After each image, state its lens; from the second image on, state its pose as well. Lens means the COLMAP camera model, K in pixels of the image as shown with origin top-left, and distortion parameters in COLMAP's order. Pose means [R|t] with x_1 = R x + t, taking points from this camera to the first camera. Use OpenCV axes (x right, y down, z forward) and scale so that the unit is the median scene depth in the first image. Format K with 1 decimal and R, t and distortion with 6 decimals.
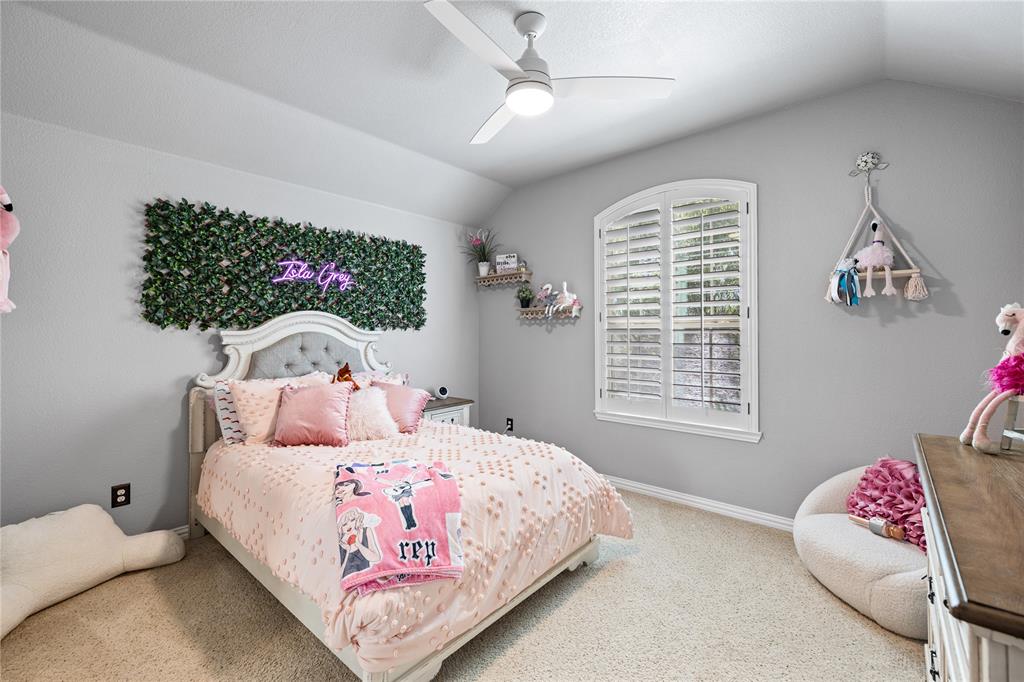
lens RADIAL K [[433.3, 0, 500.9], [0, 433.3, 332.4], [0, 0, 1]] dist [-0.000636, 0.000086]
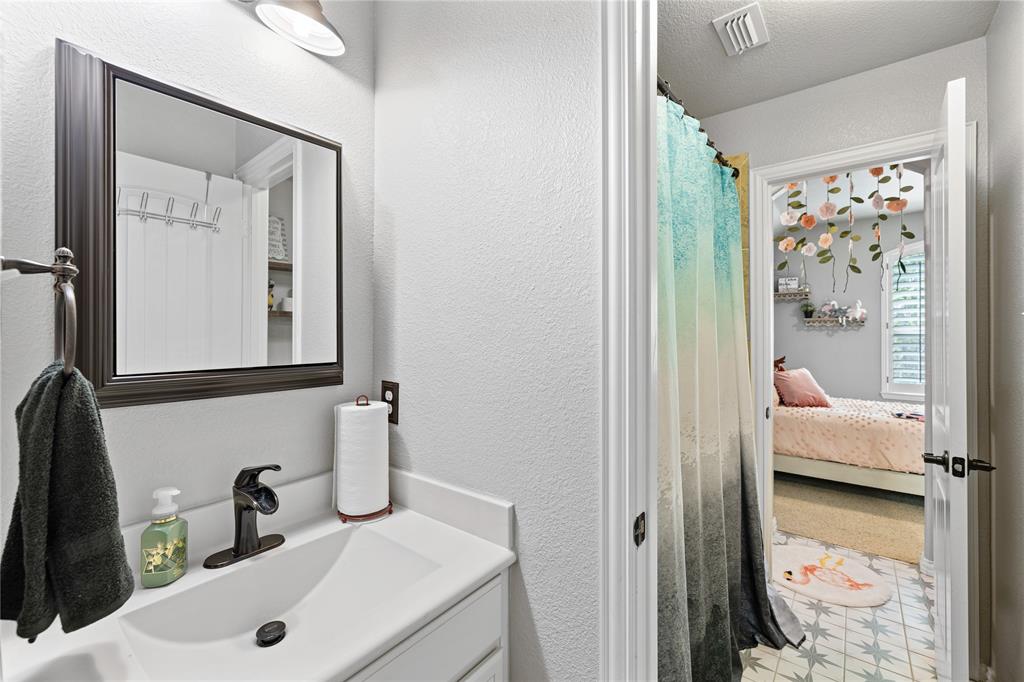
lens RADIAL K [[433.3, 0, 500.9], [0, 433.3, 332.4], [0, 0, 1]] dist [-0.000636, 0.000086]
pose [[0.999138, 0.004634, 0.041255, -0.981322], [-0.004337, 0.999964, -0.007278, 0.002583], [-0.041287, 0.007092, 0.999122, -0.319943]]
